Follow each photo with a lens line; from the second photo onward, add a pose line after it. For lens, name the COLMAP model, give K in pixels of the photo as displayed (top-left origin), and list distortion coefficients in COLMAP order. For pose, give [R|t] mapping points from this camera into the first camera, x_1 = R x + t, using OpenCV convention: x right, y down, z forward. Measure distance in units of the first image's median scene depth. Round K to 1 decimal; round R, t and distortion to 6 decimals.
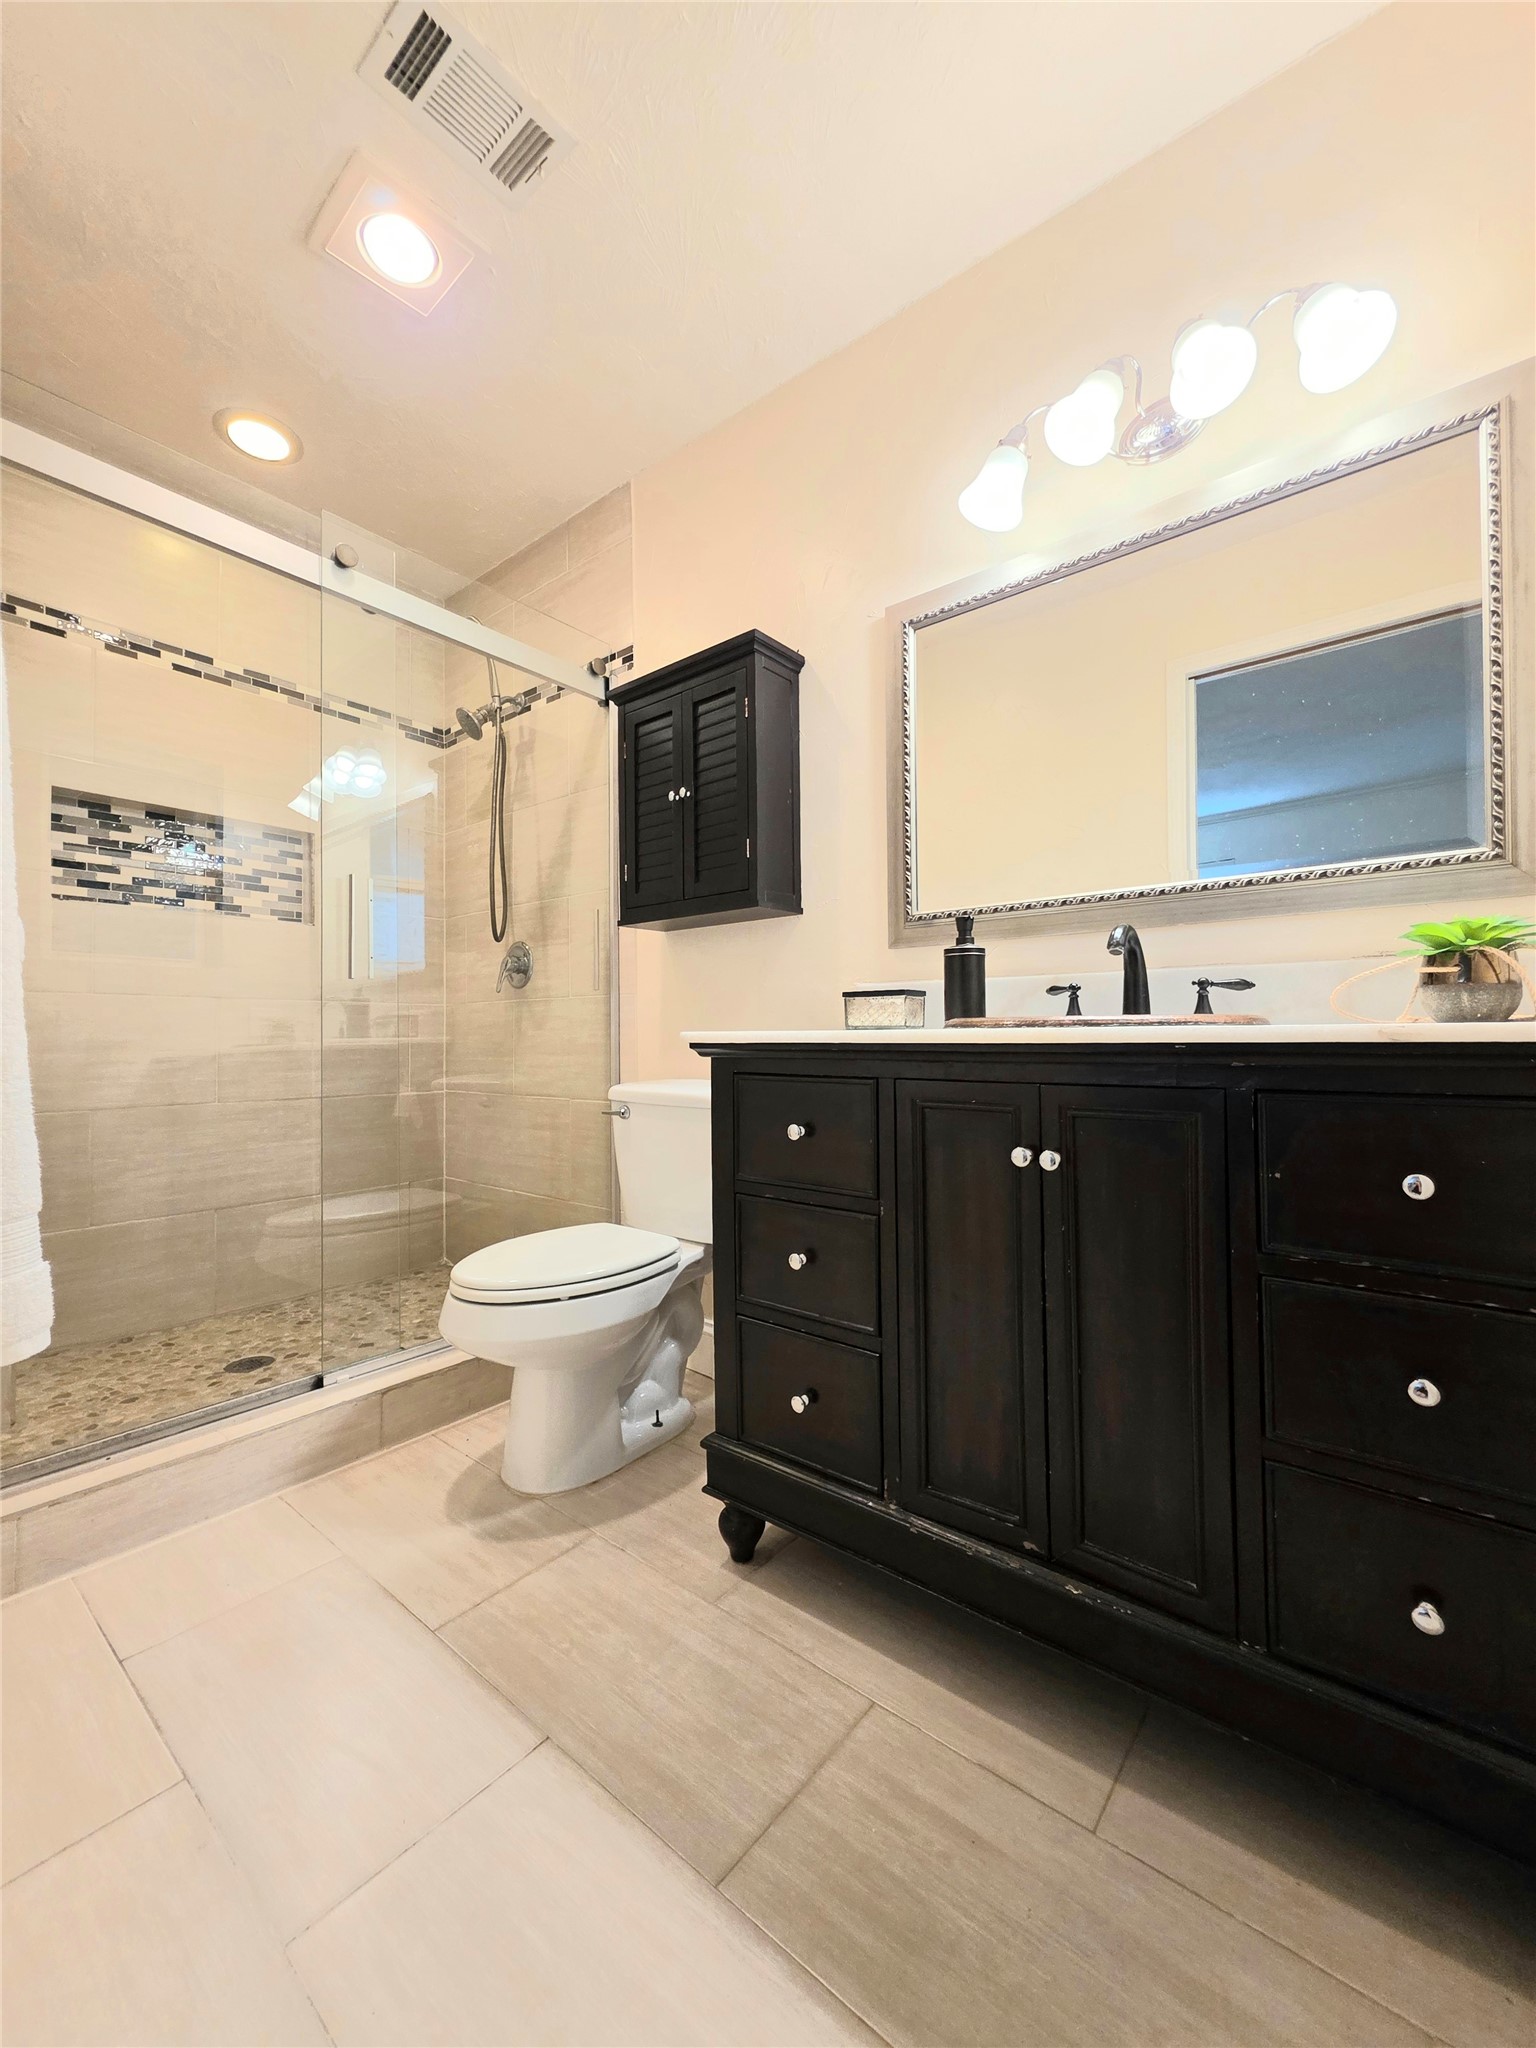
lens RADIAL K [[818.3, 0, 768.0], [0, 818.3, 1024.0], [0, 0, 1]] dist [0.003463, 0.000139]
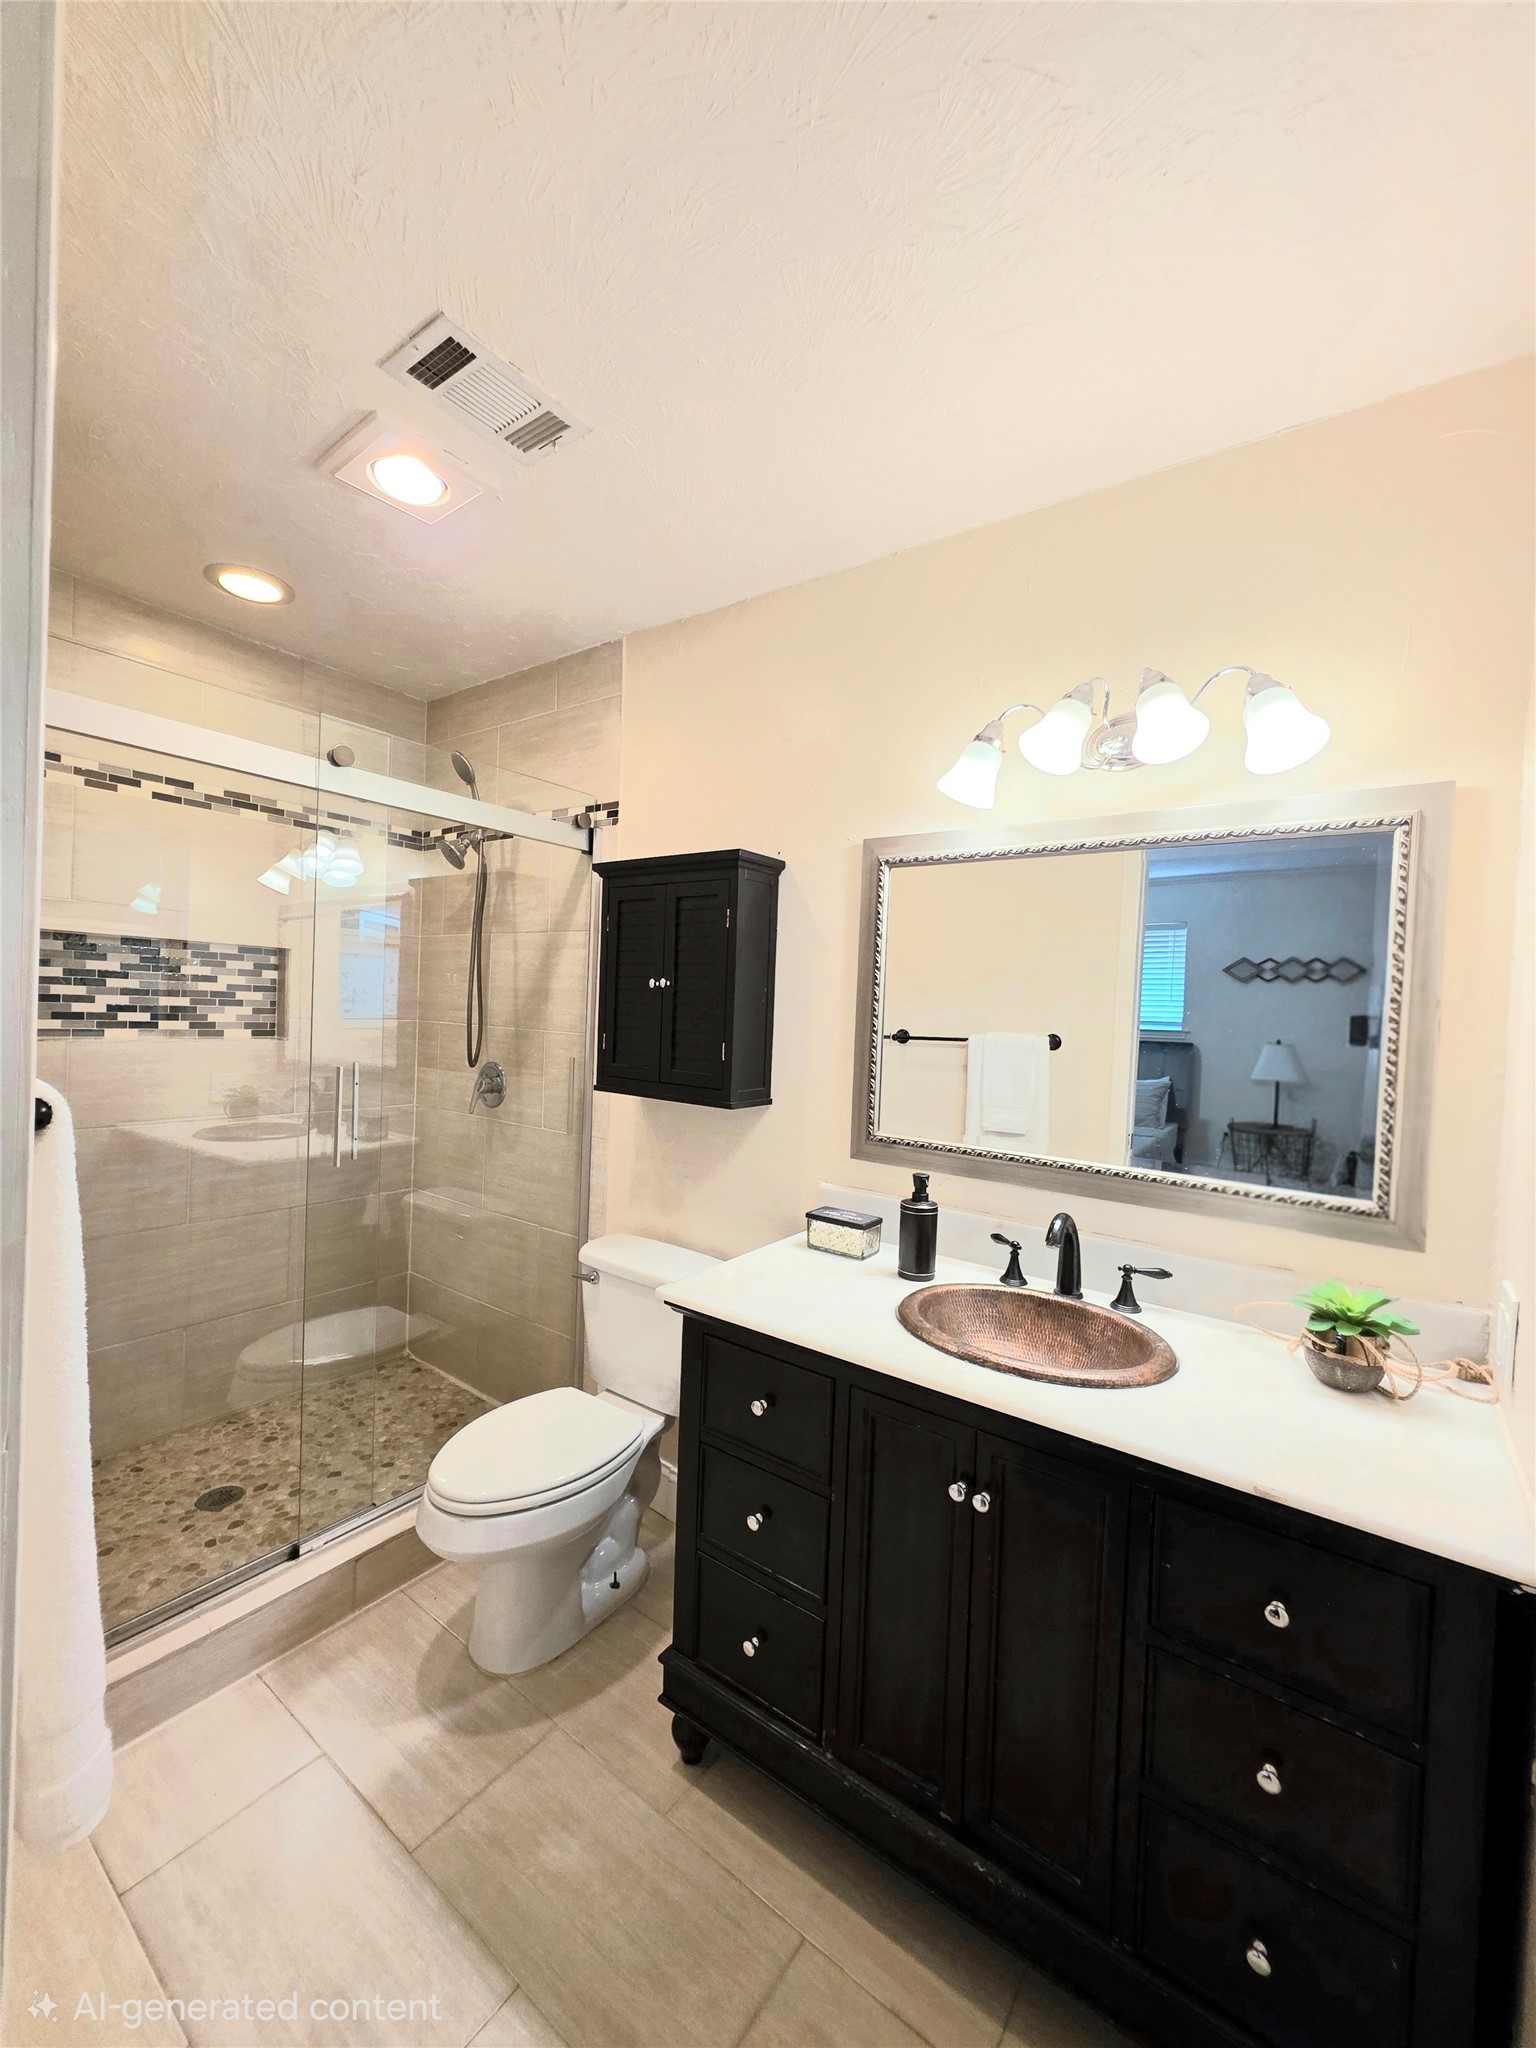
lens RADIAL K [[817.1, 0, 768.0], [0, 817.1, 1024.0], [0, 0, 1]] dist [0.003268, -0.000608]
pose [[0.997471, 0.046169, 0.054037, -0.023577], [-0.048263, 0.998108, 0.038103, -0.269960], [-0.052175, -0.040615, 0.997812, -0.050784]]
